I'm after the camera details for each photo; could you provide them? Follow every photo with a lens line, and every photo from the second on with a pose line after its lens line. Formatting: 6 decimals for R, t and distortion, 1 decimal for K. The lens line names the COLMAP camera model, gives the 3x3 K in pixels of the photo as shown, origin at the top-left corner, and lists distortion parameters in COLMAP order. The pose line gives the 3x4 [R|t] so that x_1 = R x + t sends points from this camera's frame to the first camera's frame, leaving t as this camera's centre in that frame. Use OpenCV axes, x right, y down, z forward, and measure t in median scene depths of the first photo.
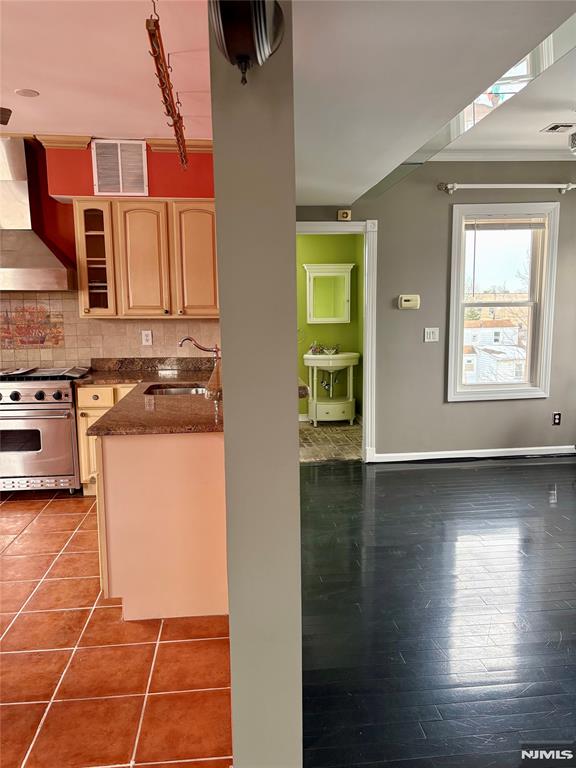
lens RADIAL K [[578.8, 0, 282.2], [0, 578.8, 386.8], [0, 0, 1]] dist [0.060099, -0.059427]
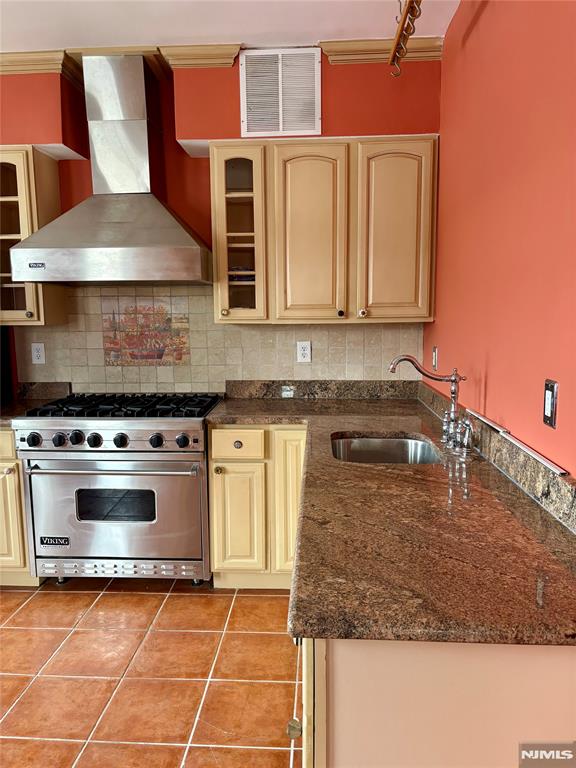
lens RADIAL K [[578.8, 0, 291.5], [0, 578.8, 388.1], [0, 0, 1]] dist [0.060099, -0.059427]
pose [[0.988501, 0.020406, -0.149834, -0.157774], [-0.021564, 0.999749, -0.006111, -0.040126], [0.149671, 0.009272, 0.988692, 0.352295]]
